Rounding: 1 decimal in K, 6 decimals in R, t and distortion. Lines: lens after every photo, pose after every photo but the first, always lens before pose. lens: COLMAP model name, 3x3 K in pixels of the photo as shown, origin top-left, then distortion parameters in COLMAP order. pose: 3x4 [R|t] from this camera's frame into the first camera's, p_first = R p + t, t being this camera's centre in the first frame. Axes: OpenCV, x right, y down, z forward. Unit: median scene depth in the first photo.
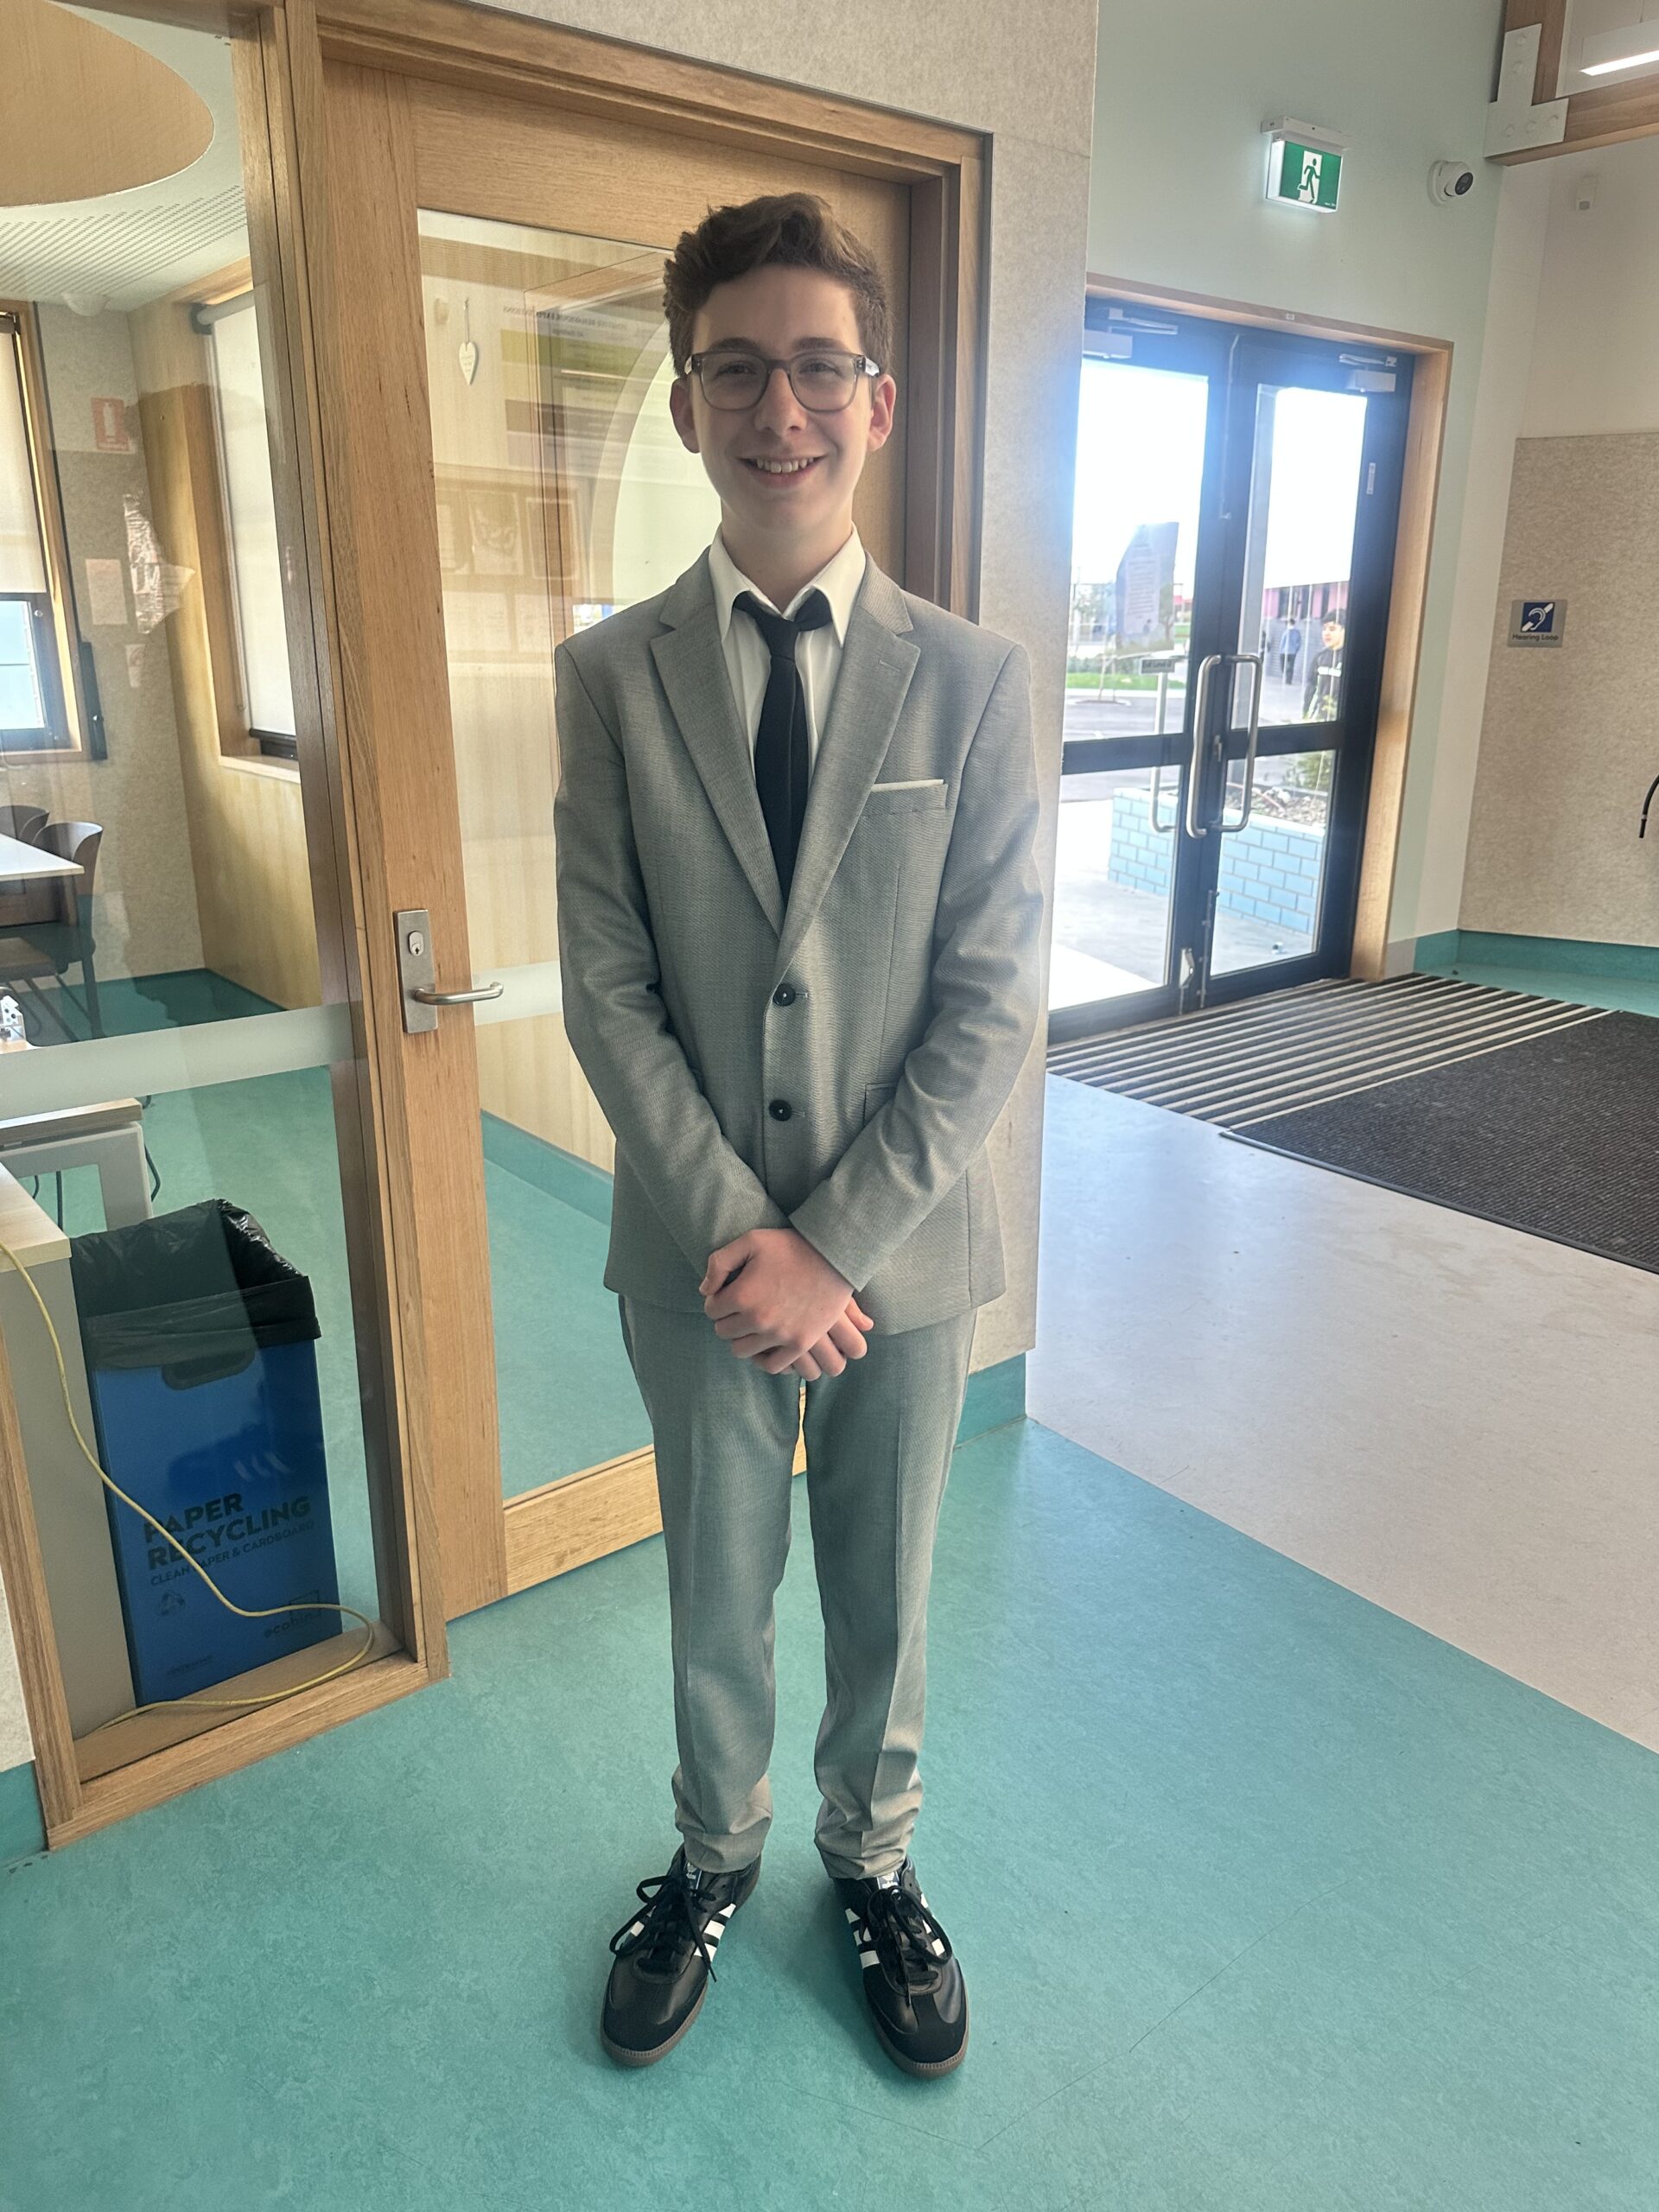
lens RADIAL K [[1583.3, 0, 849.8], [0, 1583.3, 1094.1], [0, 0, 1]] dist [0.010482, -0.020379]
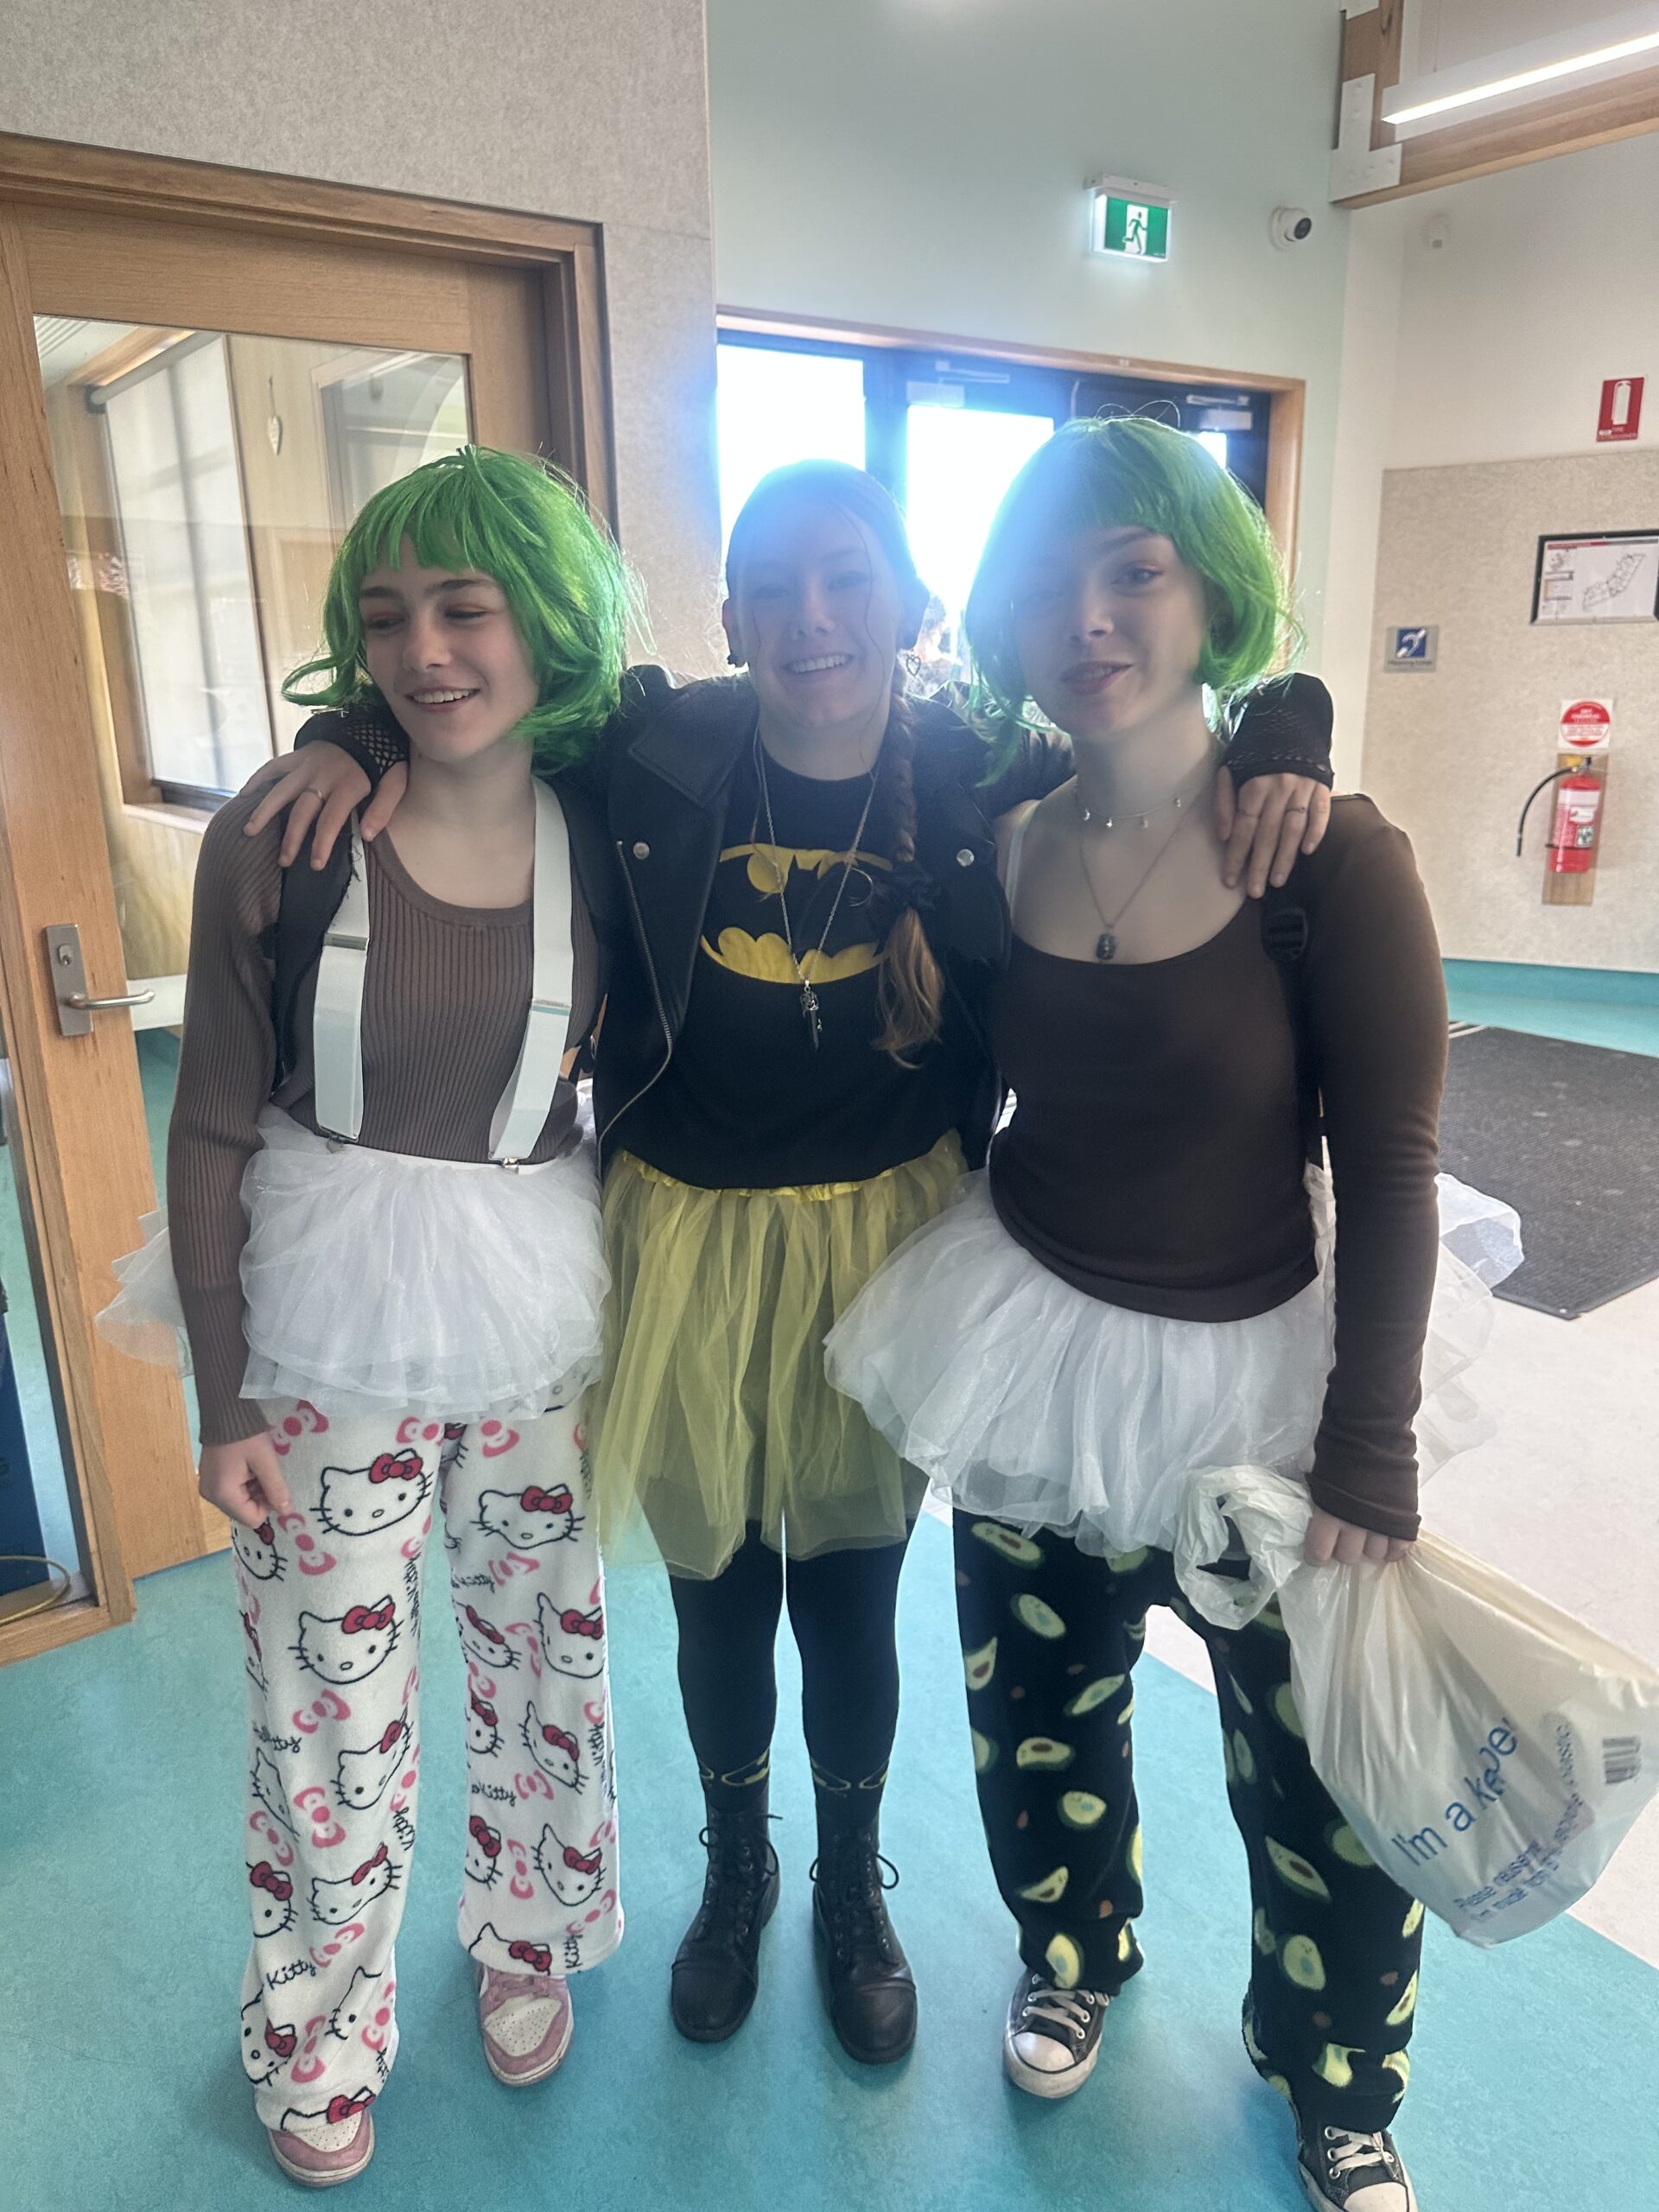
lens RADIAL K [[1583.3, 0, 823.5], [0, 1583.3, 1102.2], [0, 0, 1]] dist [0.010482, -0.020379]
pose [[0.998862, -0.012612, -0.046001, 0.272429], [0.011626, 0.999699, -0.021621, 0.034072], [0.046259, 0.021062, 0.998707, -0.084995]]
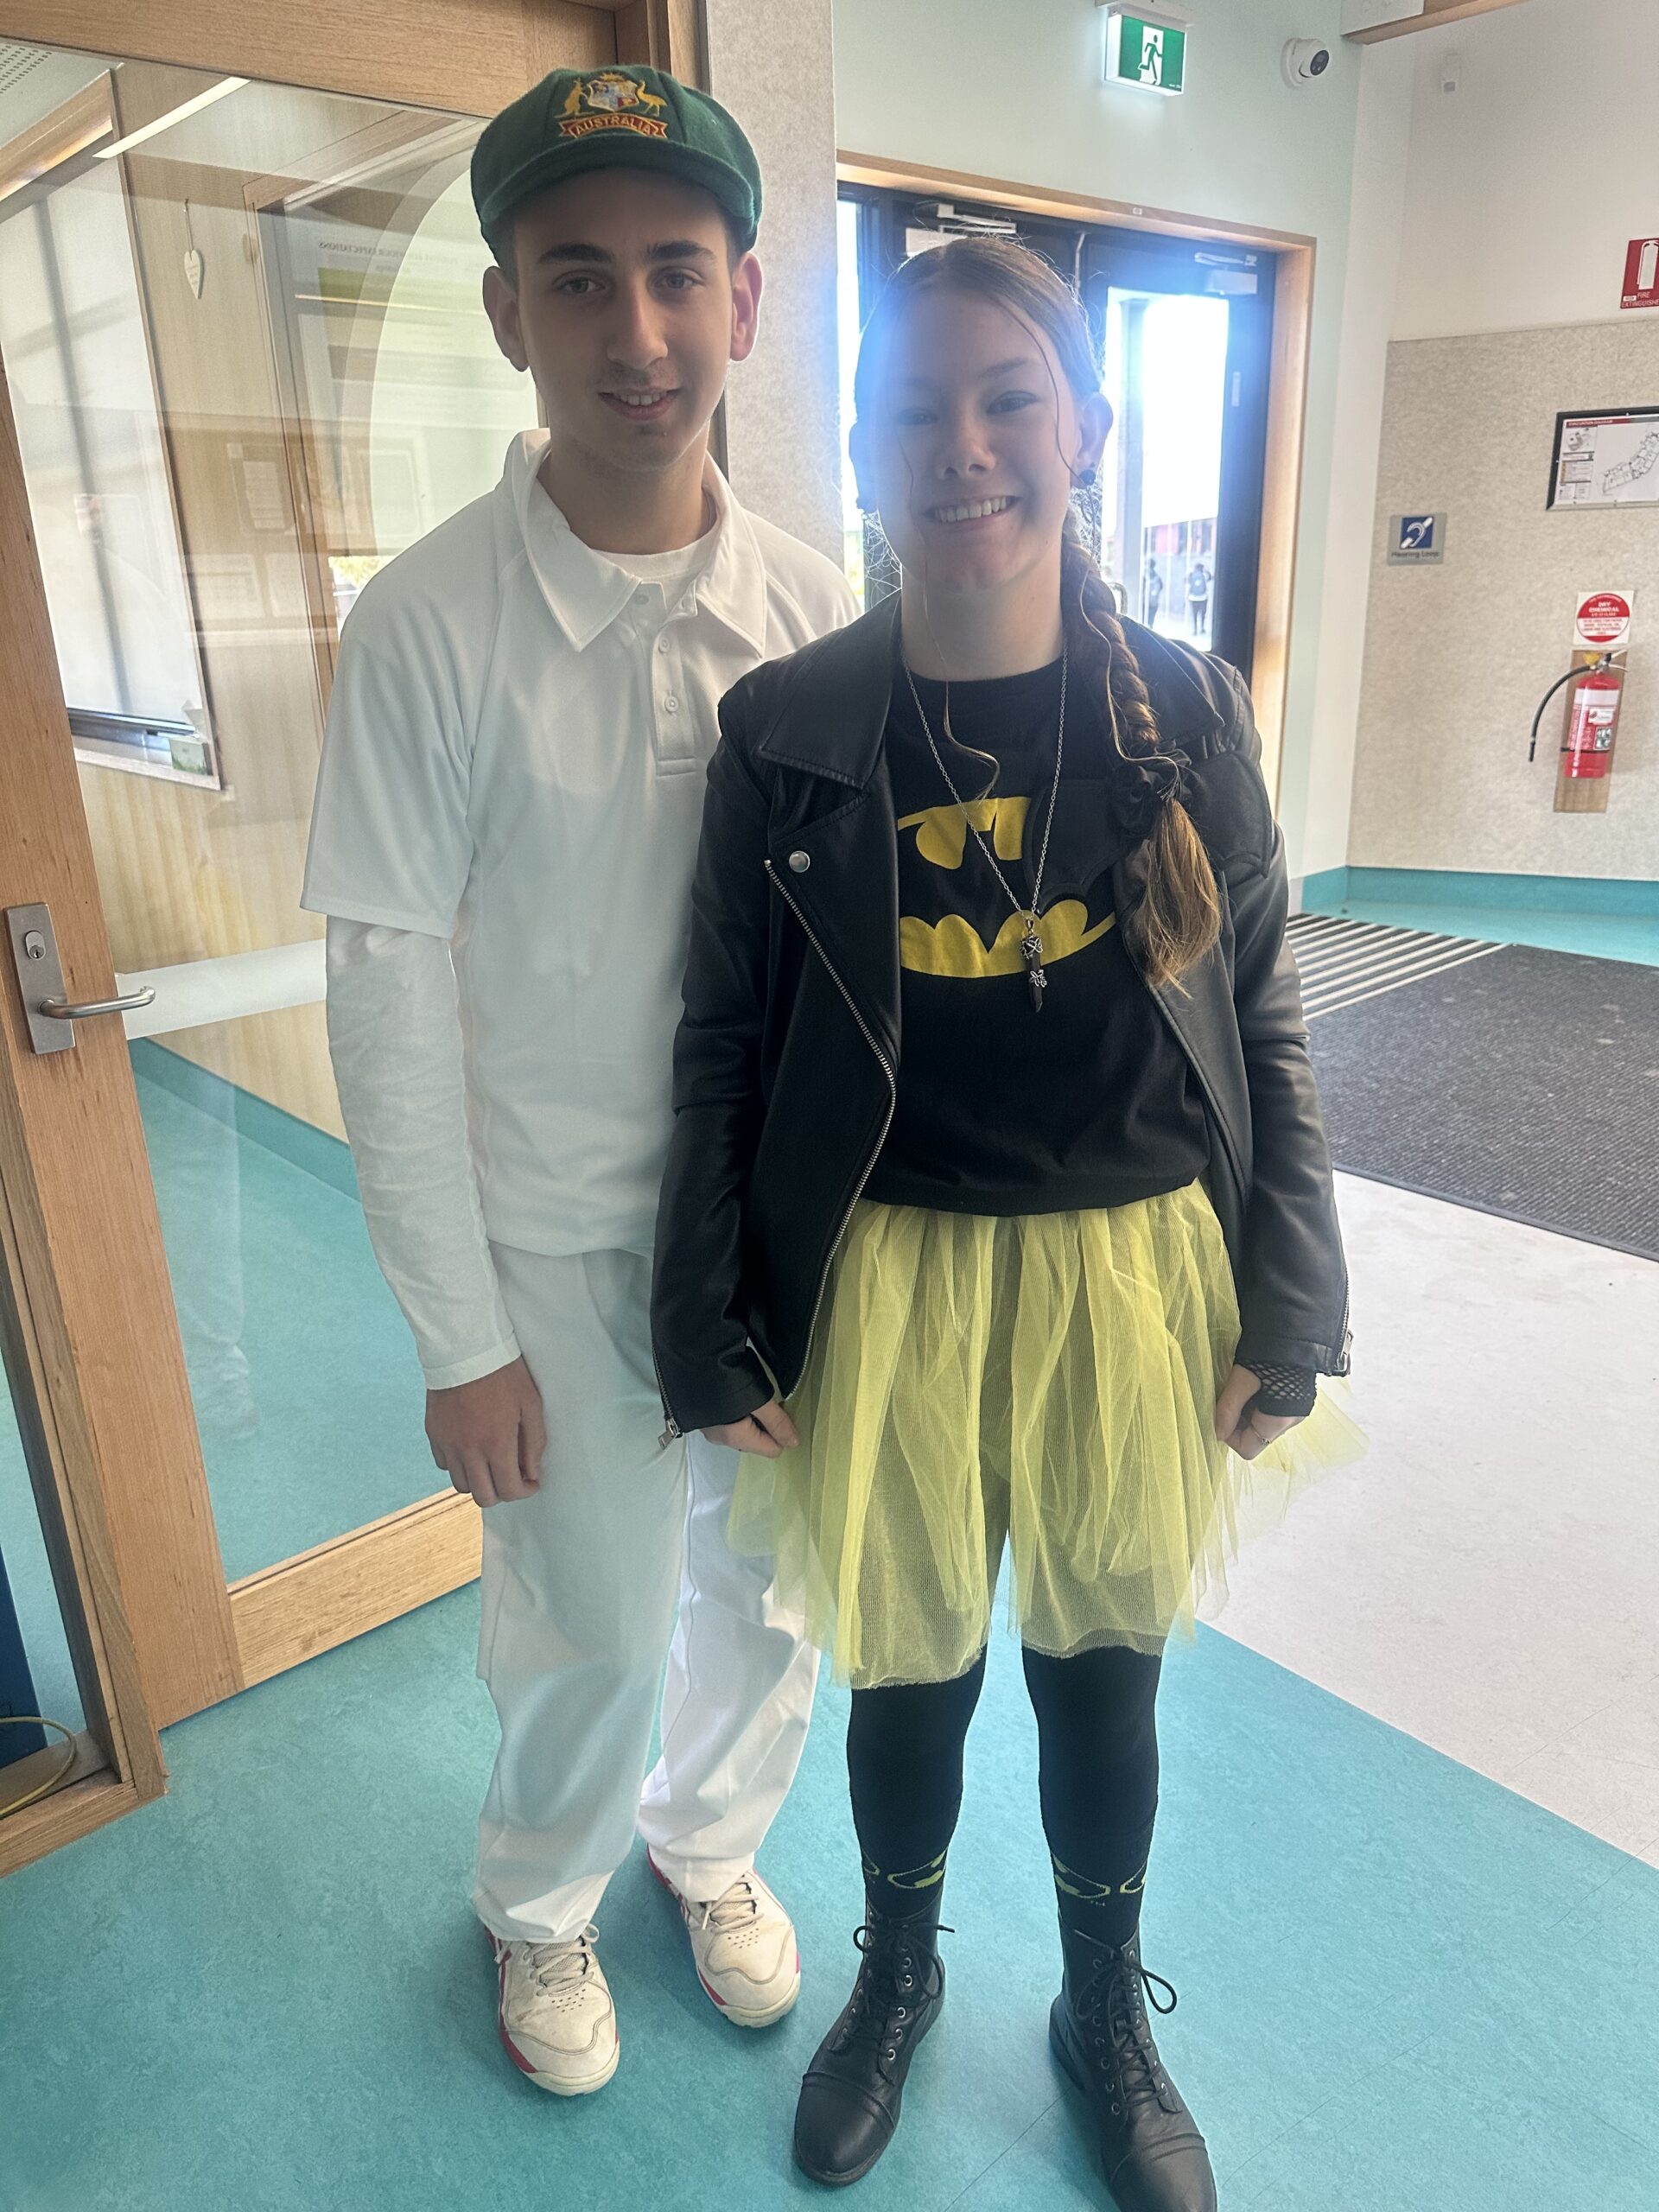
lens RADIAL K [[1583.3, 0, 829.9], [0, 1583.3, 1113.1], [0, 0, 1]] dist [0.010482, -0.020379]
pose [[0.998303, -0.048258, 0.032601, 0.094620], [0.046976, 0.998134, 0.039004, -0.018572], [-0.034423, -0.037406, 0.998707, 0.134382]]
